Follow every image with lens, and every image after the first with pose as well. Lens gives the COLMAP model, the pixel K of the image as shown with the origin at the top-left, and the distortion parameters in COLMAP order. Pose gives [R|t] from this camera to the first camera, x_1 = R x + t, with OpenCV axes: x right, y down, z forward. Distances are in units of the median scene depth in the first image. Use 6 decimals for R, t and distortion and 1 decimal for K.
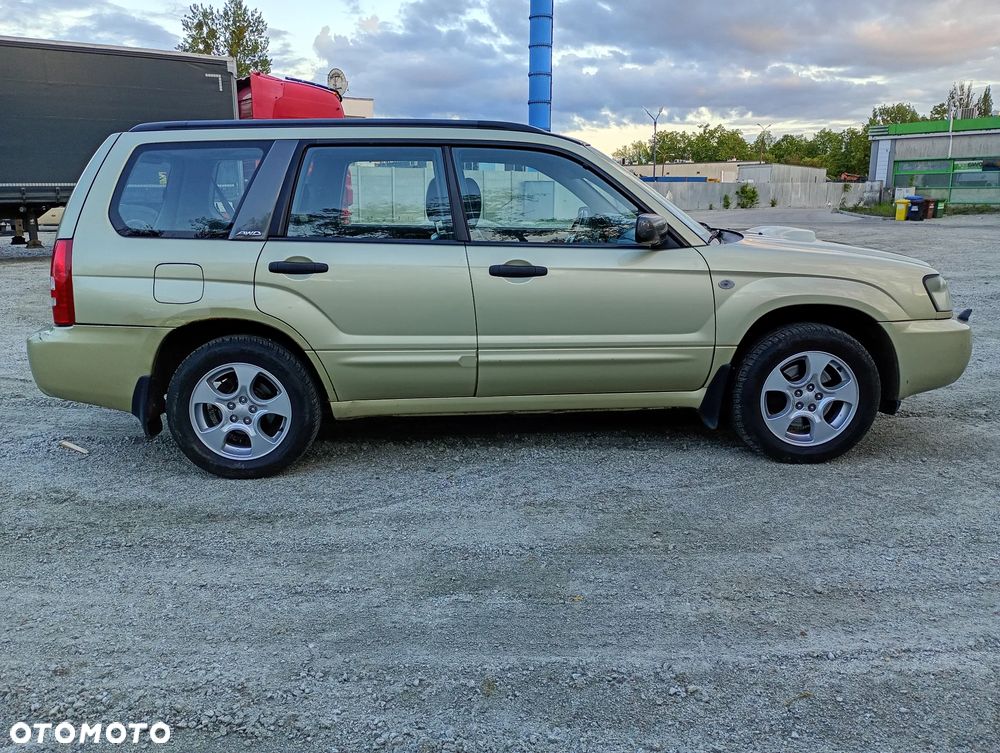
lens RADIAL K [[823.1, 0, 497.0], [0, 823.1, 375.8], [0, 0, 1]] dist [0.053632, -0.063509]
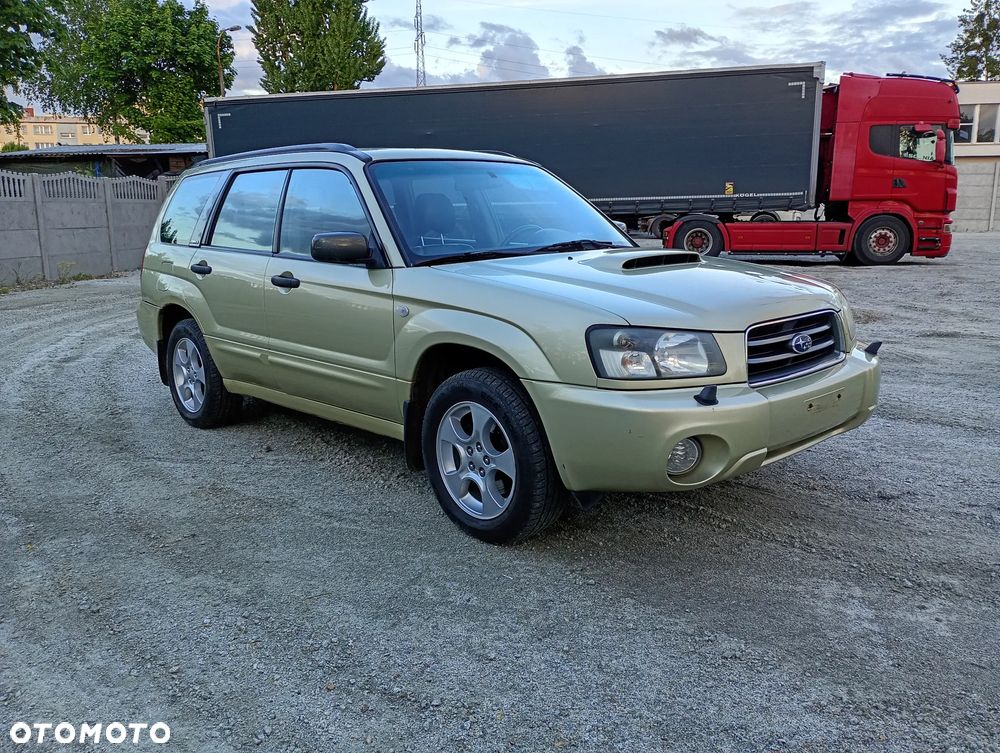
lens RADIAL K [[823.1, 0, 497.0], [0, 823.1, 375.8], [0, 0, 1]] dist [0.053632, -0.063509]
pose [[0.657499, 0.143587, -0.739647, 0.992644], [-0.149471, 0.987020, 0.058739, -0.106961], [0.738481, 0.071935, 0.670427, 0.468349]]
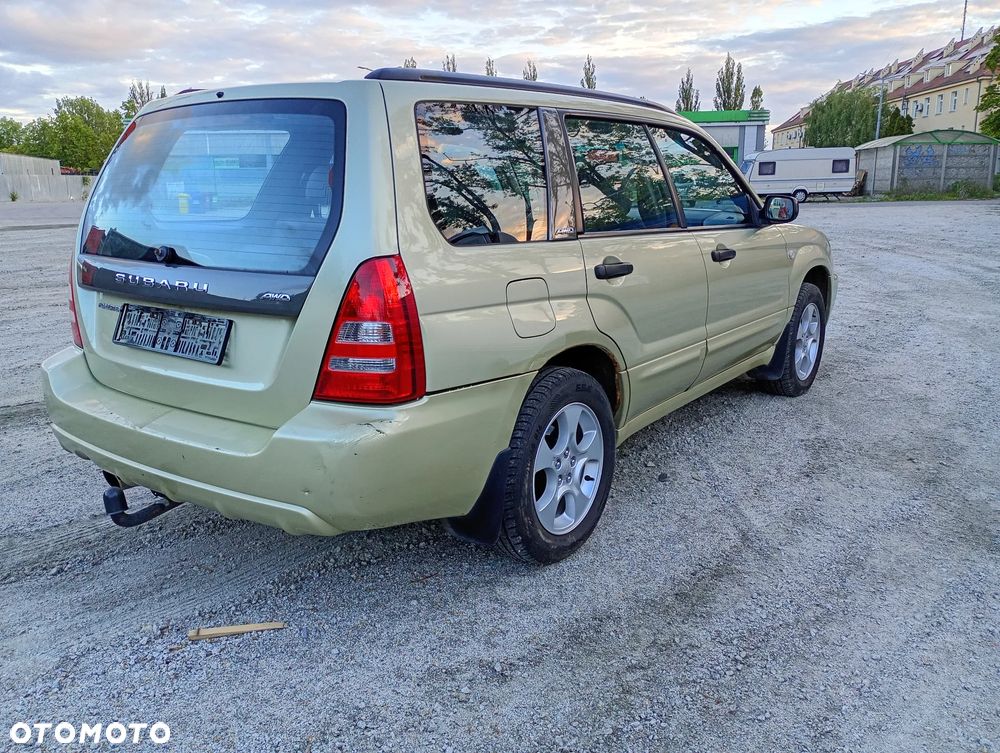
lens RADIAL K [[823.1, 0, 497.0], [0, 823.1, 375.8], [0, 0, 1]] dist [0.053632, -0.063509]
pose [[0.624465, -0.177476, 0.760622, -0.896283], [0.172251, 0.981158, 0.087517, -0.114726], [-0.761822, 0.076367, 0.643269, 0.555368]]
